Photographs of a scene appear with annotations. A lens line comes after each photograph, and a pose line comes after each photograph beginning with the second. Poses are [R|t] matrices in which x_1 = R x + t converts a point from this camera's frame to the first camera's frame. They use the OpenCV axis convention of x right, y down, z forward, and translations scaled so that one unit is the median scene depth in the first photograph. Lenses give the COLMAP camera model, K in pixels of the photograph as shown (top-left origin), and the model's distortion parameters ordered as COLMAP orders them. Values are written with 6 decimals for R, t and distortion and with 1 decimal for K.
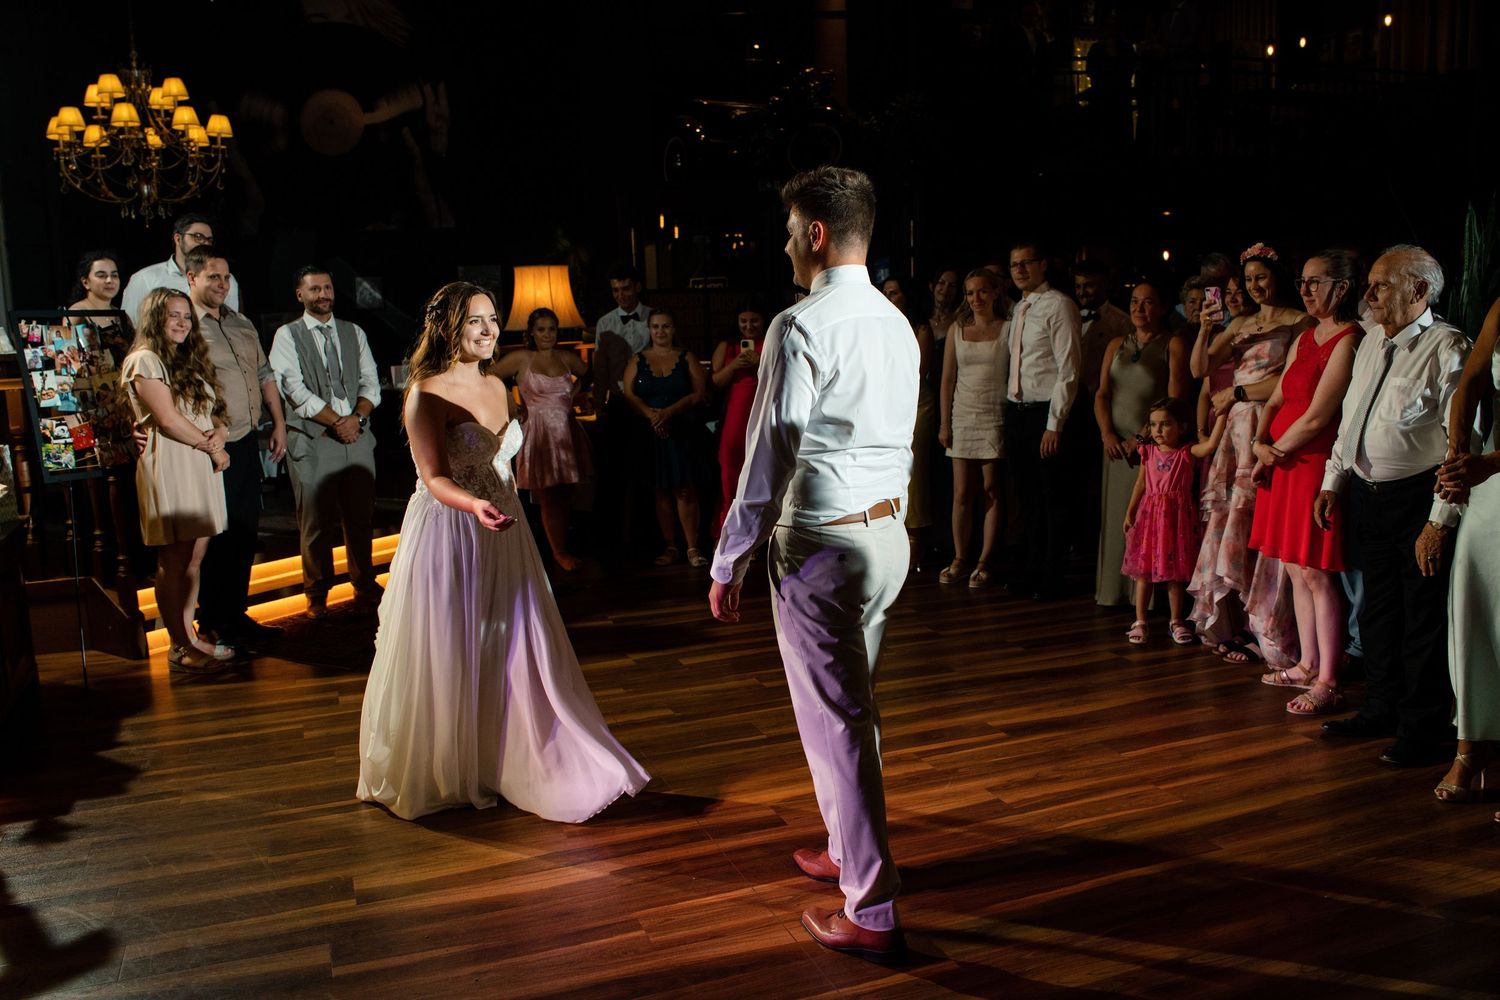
lens RADIAL K [[1190.3, 0, 750.0], [0, 1190.3, 500.0], [0, 0, 1]] dist [-0.060114, -0.009322]
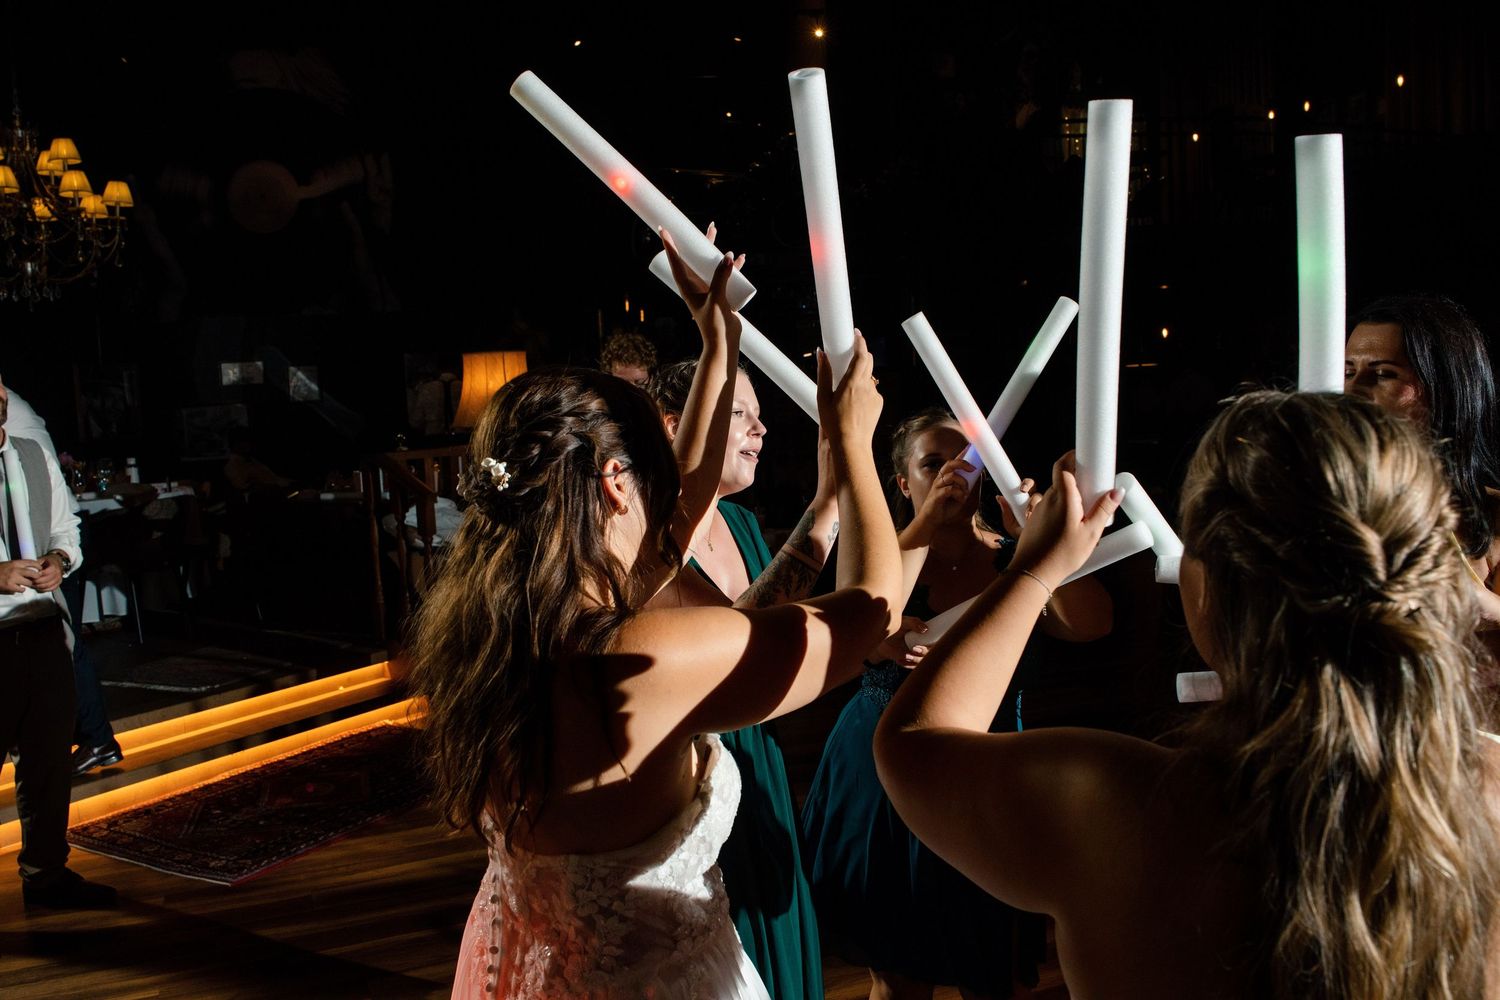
lens RADIAL K [[1190.3, 0, 750.0], [0, 1190.3, 500.0], [0, 0, 1]] dist [-0.060114, -0.009322]
pose [[0.999332, -0.015856, 0.032935, -0.032498], [0.018111, 0.997429, -0.069337, -0.042474], [-0.031751, 0.069887, 0.997050, 0.224742]]
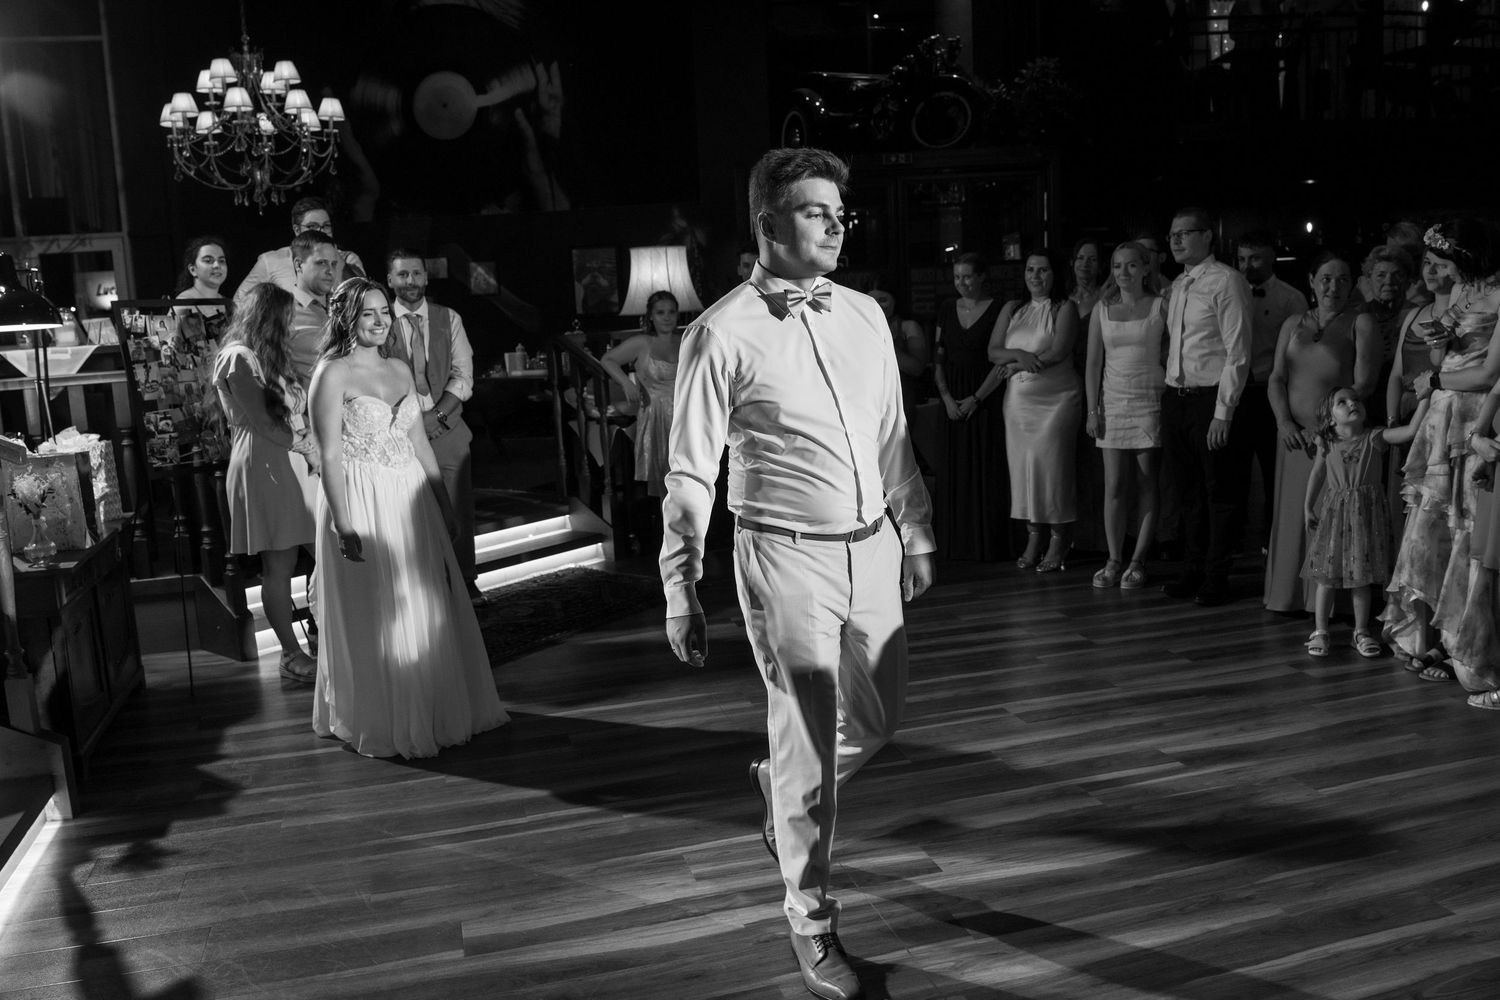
lens RADIAL K [[1190.3, 0, 750.0], [0, 1190.3, 500.0], [0, 0, 1]] dist [-0.060114, -0.009322]
pose [[0.995682, 0.000835, -0.092826, -0.018986], [0.000557, 0.999888, 0.014974, -0.010369], [0.092828, -0.014961, 0.995570, 0.071469]]
